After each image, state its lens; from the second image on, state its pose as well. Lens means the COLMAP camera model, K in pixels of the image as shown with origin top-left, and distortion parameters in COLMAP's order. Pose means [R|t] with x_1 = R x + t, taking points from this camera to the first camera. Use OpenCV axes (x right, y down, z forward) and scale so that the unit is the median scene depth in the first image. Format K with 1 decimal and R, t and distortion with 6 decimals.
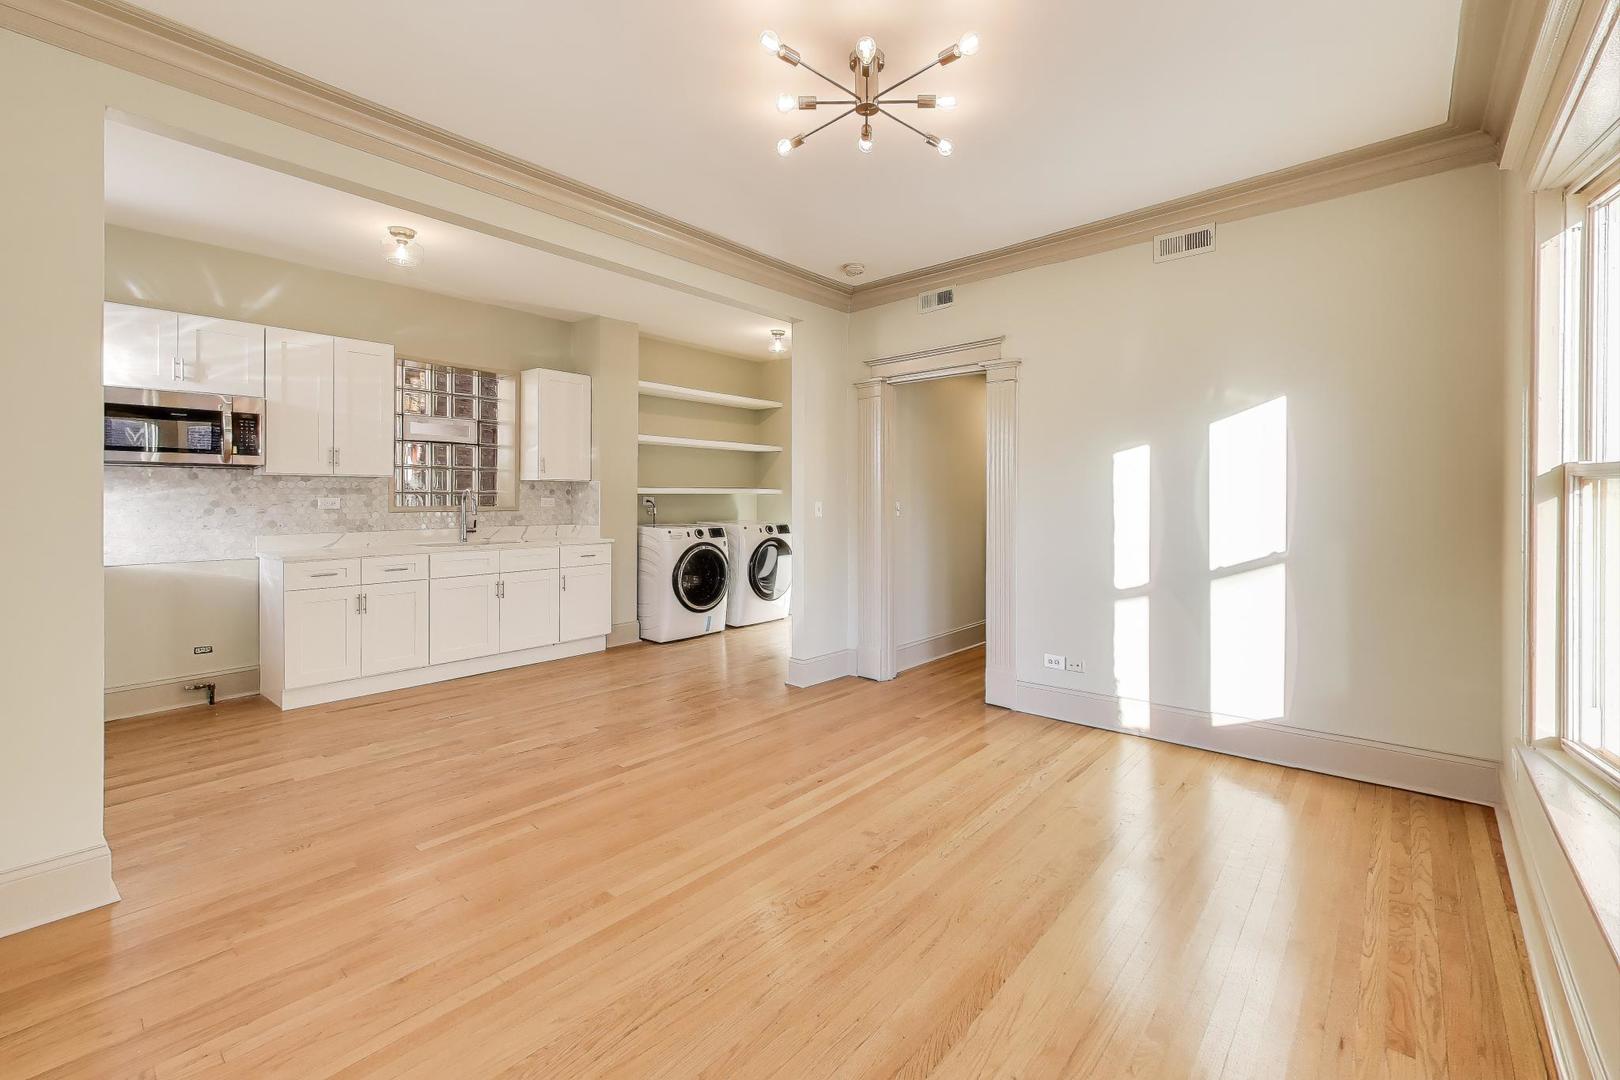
lens RADIAL K [[677.4, 0, 845.7], [0, 677.4, 495.7], [0, 0, 1]] dist [0.004328, 0.000214]
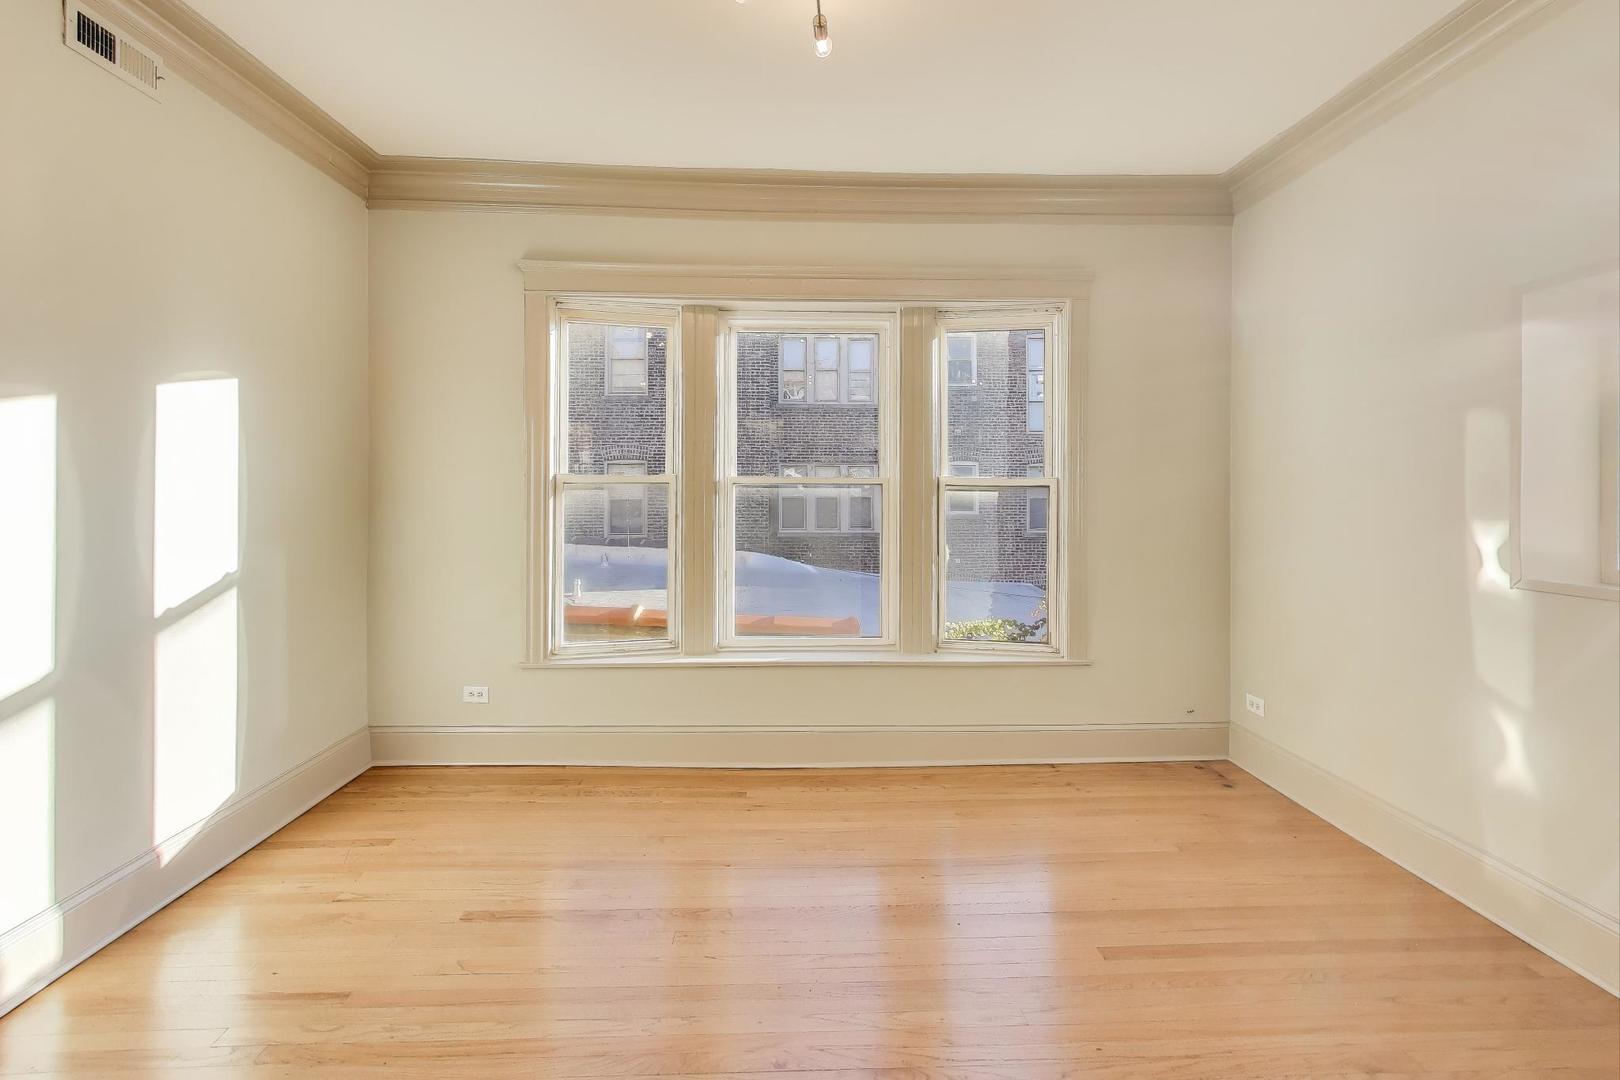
lens RADIAL K [[677.4, 0, 845.7], [0, 677.4, 495.7], [0, 0, 1]] dist [0.004328, 0.000214]
pose [[-0.661959, -0.010313, 0.749469, -0.260494], [0.000402, 0.999900, 0.014114, -0.008122], [-0.749540, 0.009645, -0.661889, 0.705170]]
